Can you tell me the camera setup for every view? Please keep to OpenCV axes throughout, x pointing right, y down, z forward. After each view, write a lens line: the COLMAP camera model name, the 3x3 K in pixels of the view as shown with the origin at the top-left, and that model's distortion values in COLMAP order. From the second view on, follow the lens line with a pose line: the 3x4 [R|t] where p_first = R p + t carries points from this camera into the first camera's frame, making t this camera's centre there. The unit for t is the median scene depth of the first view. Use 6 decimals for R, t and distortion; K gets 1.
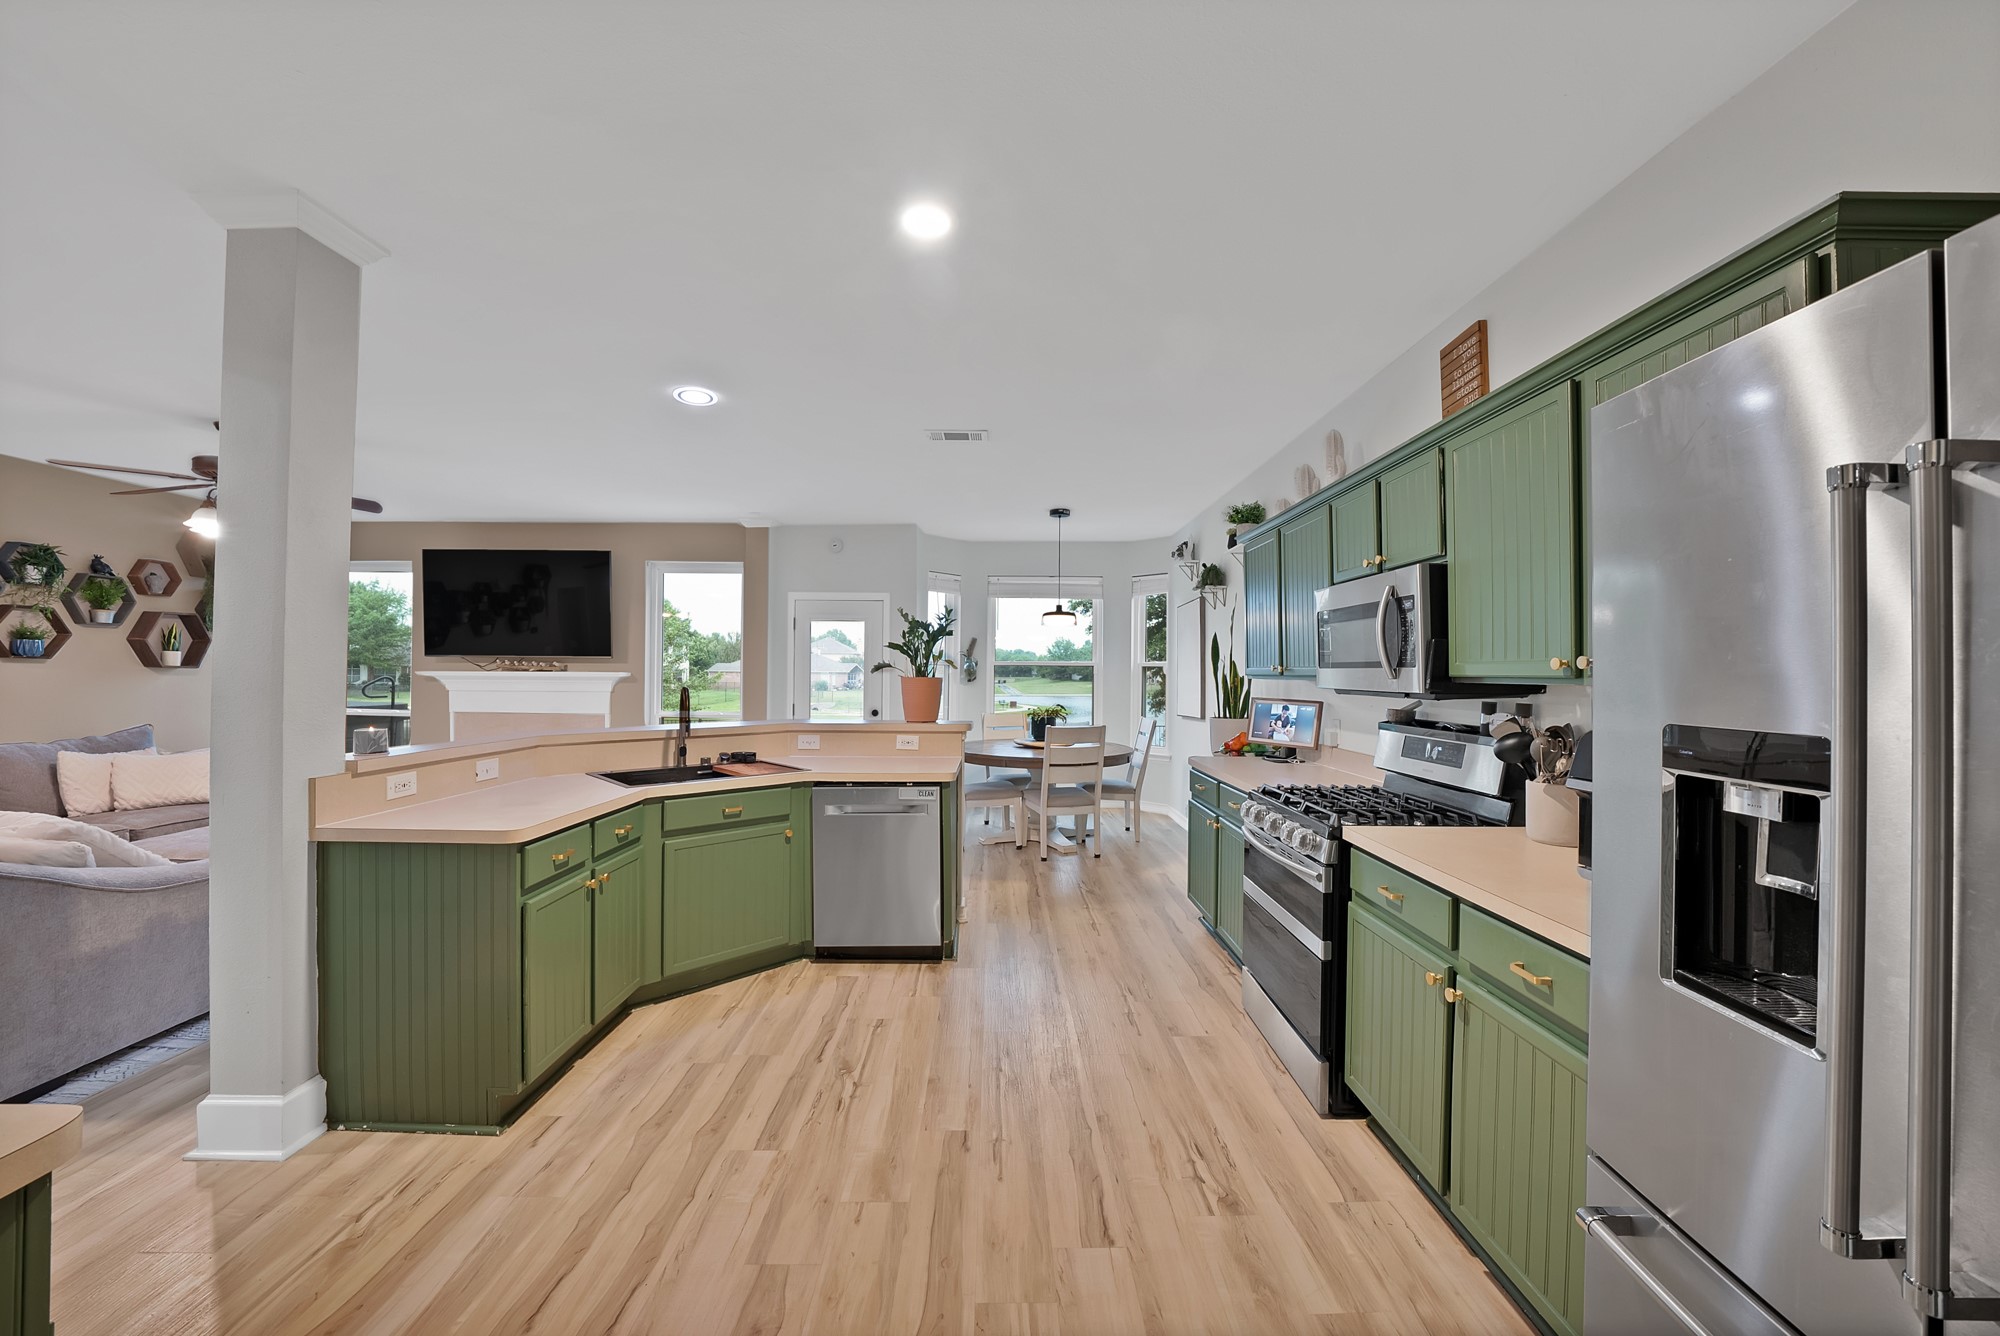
lens RADIAL K [[715.5, 0, 1004.9], [0, 715.5, 672.4], [0, 0, 1]] dist [-0.025460, 0.001539]
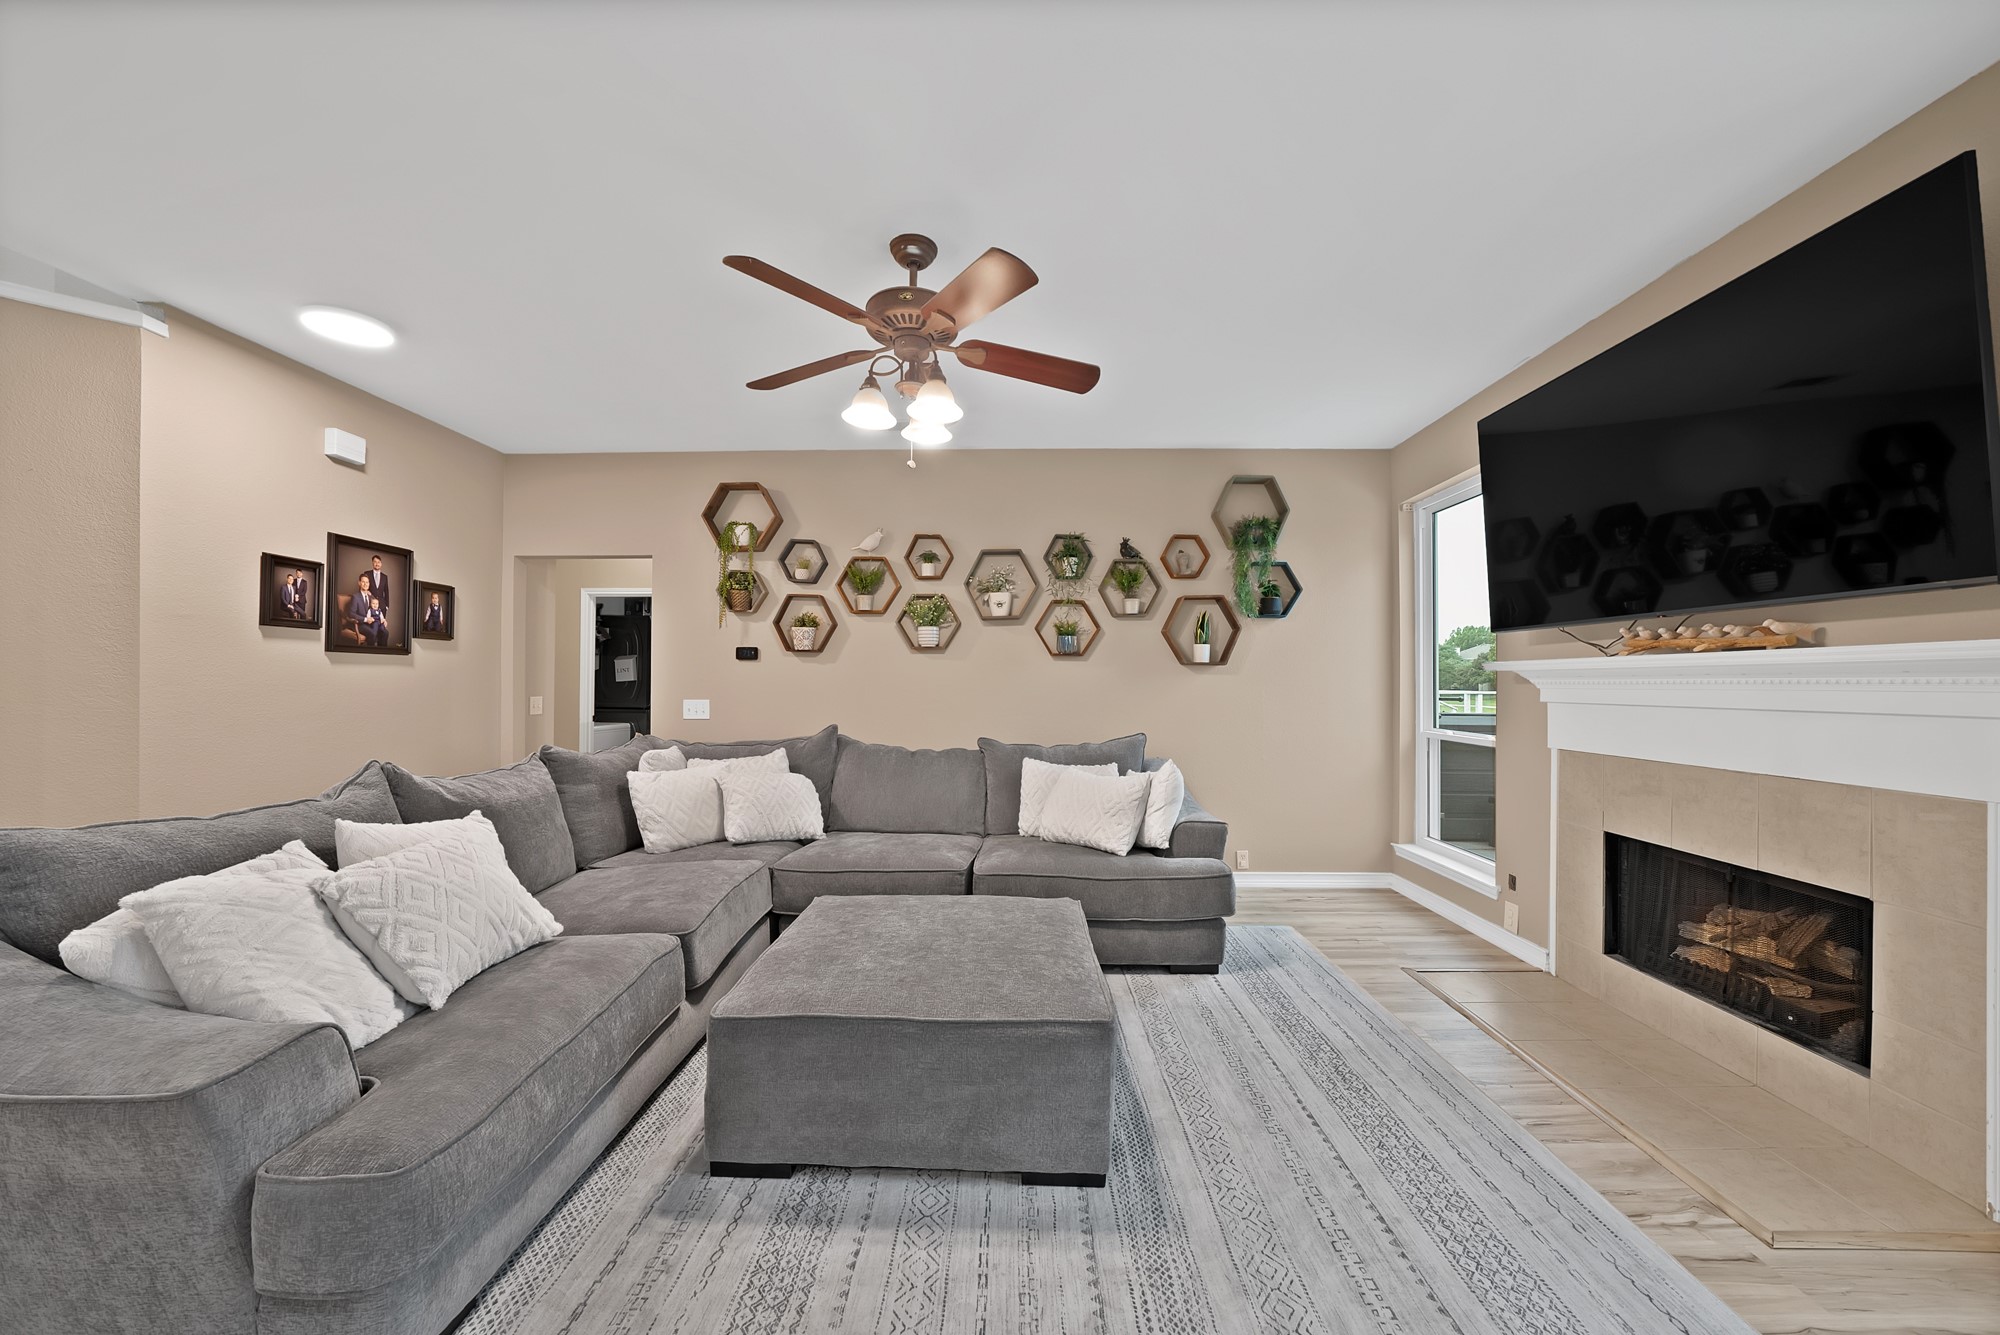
lens RADIAL K [[715.5, 0, 983.5], [0, 715.5, 678.2], [0, 0, 1]] dist [-0.025460, 0.001539]
pose [[-0.044733, -0.013438, -0.998909, -0.494755], [-0.001188, 0.999910, -0.013398, 0.028414], [0.998998, 0.000587, -0.044745, 1.075952]]
